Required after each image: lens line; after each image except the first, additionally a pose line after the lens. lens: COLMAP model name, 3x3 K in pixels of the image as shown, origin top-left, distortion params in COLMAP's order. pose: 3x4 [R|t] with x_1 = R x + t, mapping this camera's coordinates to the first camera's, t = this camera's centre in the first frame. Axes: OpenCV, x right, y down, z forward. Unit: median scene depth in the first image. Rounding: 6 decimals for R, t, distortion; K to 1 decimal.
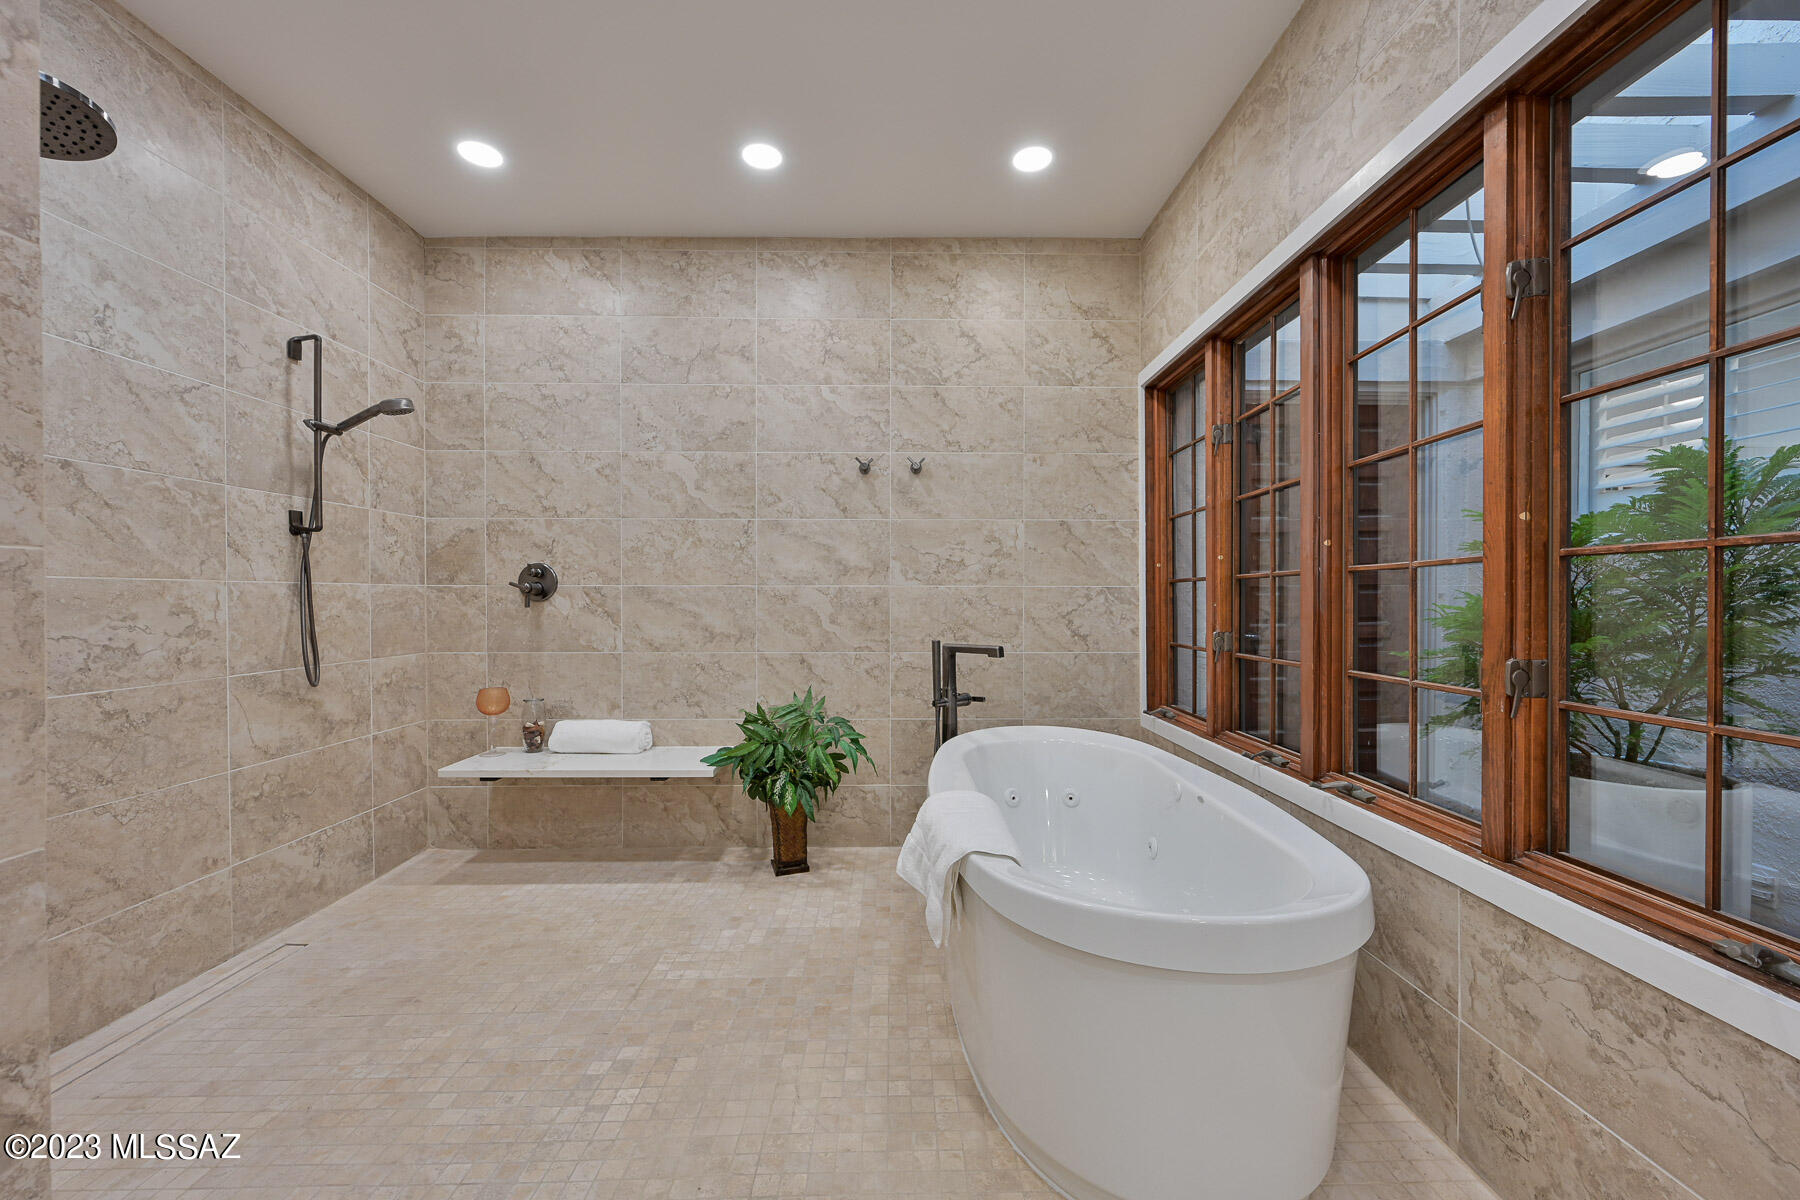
lens RADIAL K [[708.5, 0, 903.9], [0, 708.5, 605.3], [0, 0, 1]] dist [-0.002042, 0.000517]
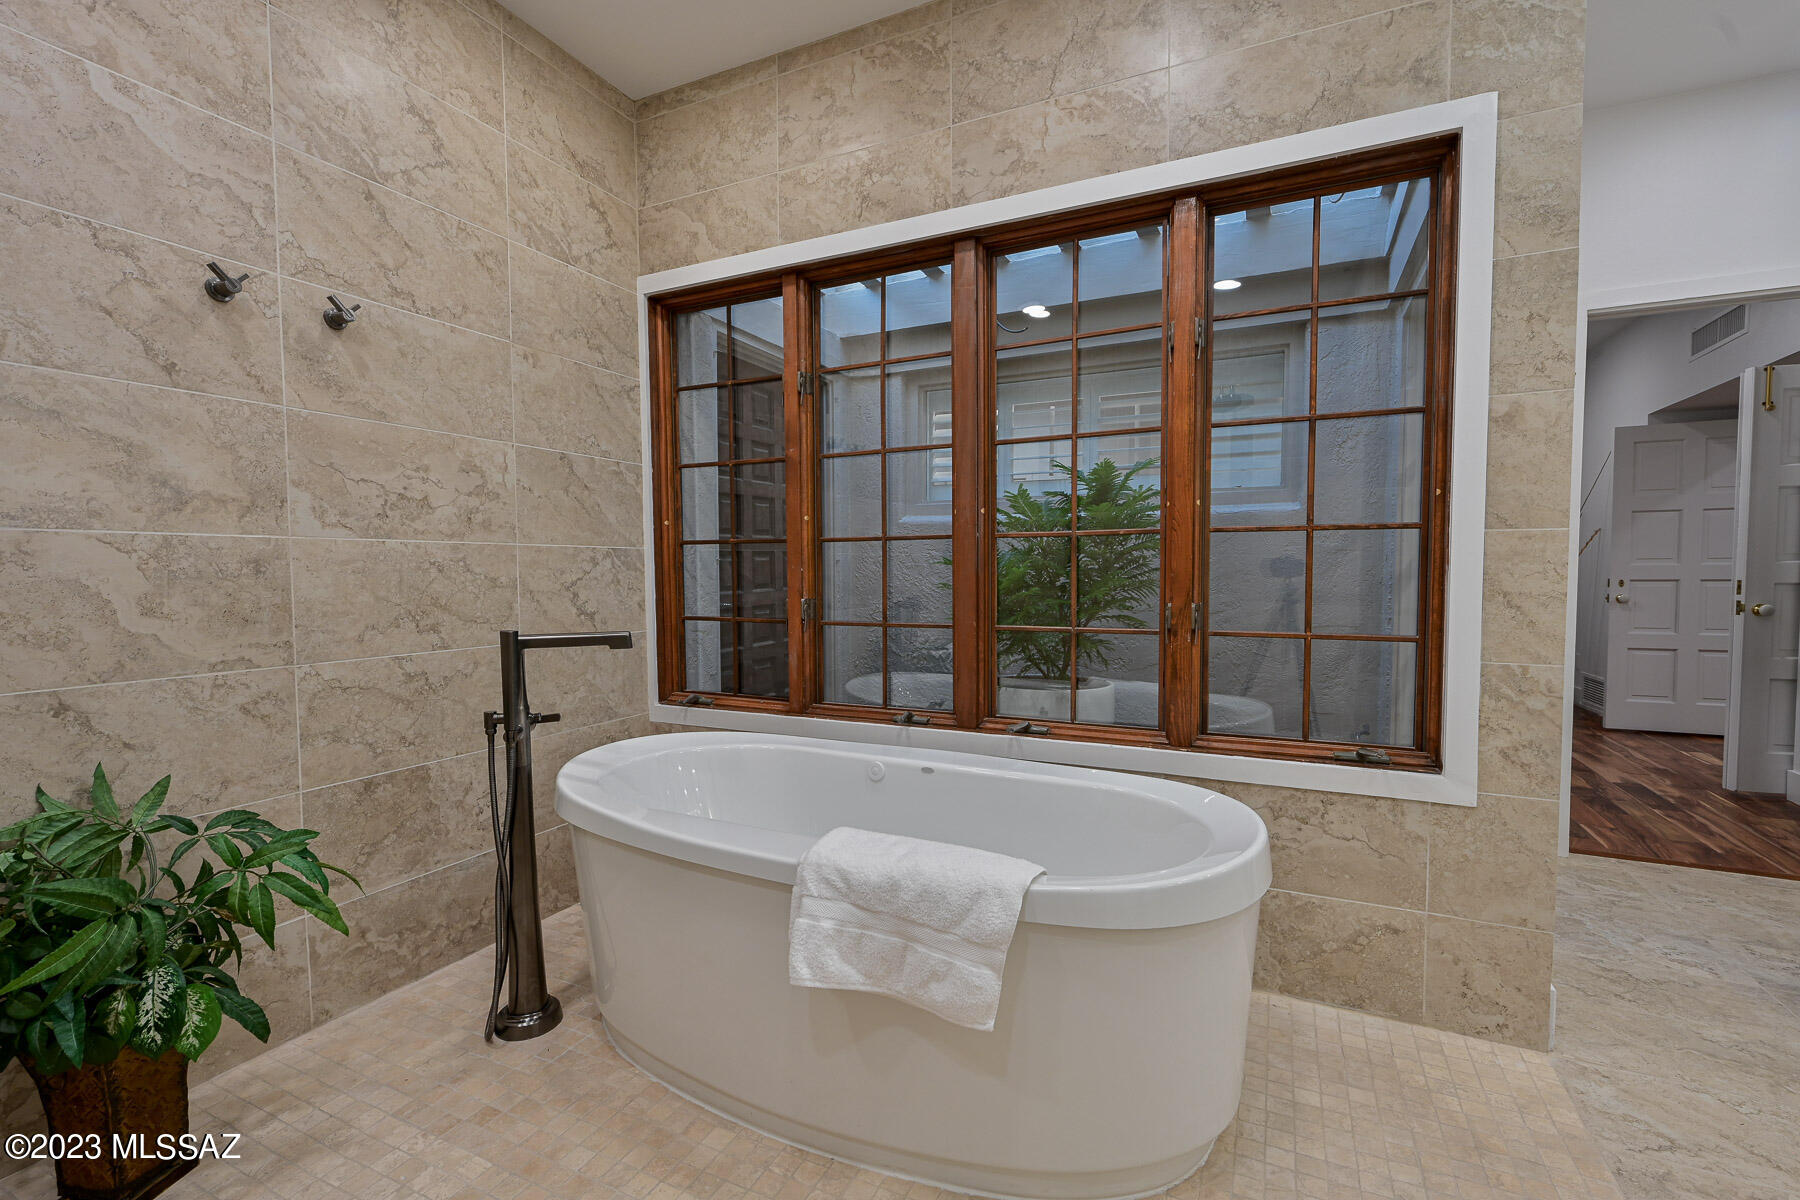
lens RADIAL K [[788.5, 0, 903.5], [0, 788.5, 605.1], [0, 0, 1]] dist [0.001494, -0.000493]
pose [[0.444131, -0.043380, 0.894911, -0.337280], [0.011081, 0.999017, 0.042928, 0.002538], [-0.895893, -0.009149, 0.444175, 0.343780]]
